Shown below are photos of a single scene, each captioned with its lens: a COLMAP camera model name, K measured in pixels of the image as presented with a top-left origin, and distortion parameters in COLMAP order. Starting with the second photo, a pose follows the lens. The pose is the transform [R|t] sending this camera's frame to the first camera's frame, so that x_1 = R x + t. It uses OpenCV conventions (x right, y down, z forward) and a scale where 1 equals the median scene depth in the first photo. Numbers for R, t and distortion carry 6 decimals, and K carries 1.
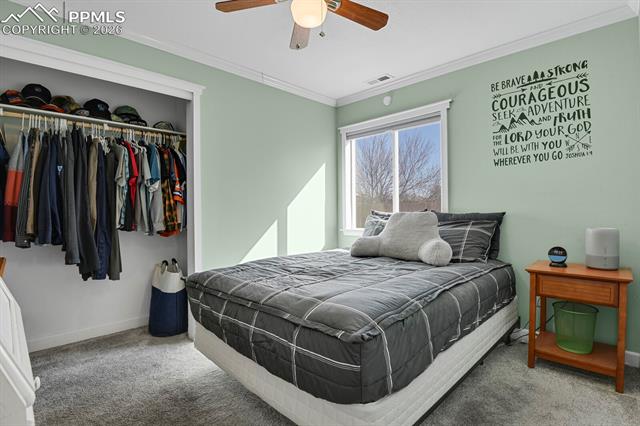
lens RADIAL K [[318.0, 0, 328.2], [0, 318.0, 213.5], [0, 0, 1]] dist [-0.019480, -0.001393]
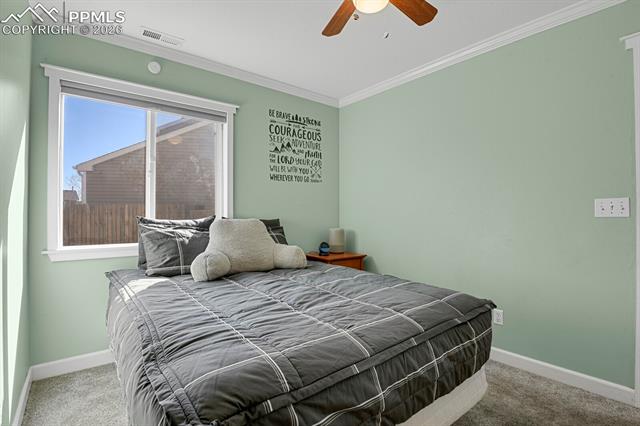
lens RADIAL K [[318.0, 0, 328.2], [0, 318.0, 213.5], [0, 0, 1]] dist [-0.019480, -0.001393]
pose [[0.110915, 0.014165, 0.993729, -0.672273], [0.006093, 0.999870, -0.014932, -0.006426], [-0.993811, 0.007711, 0.110815, 0.716278]]
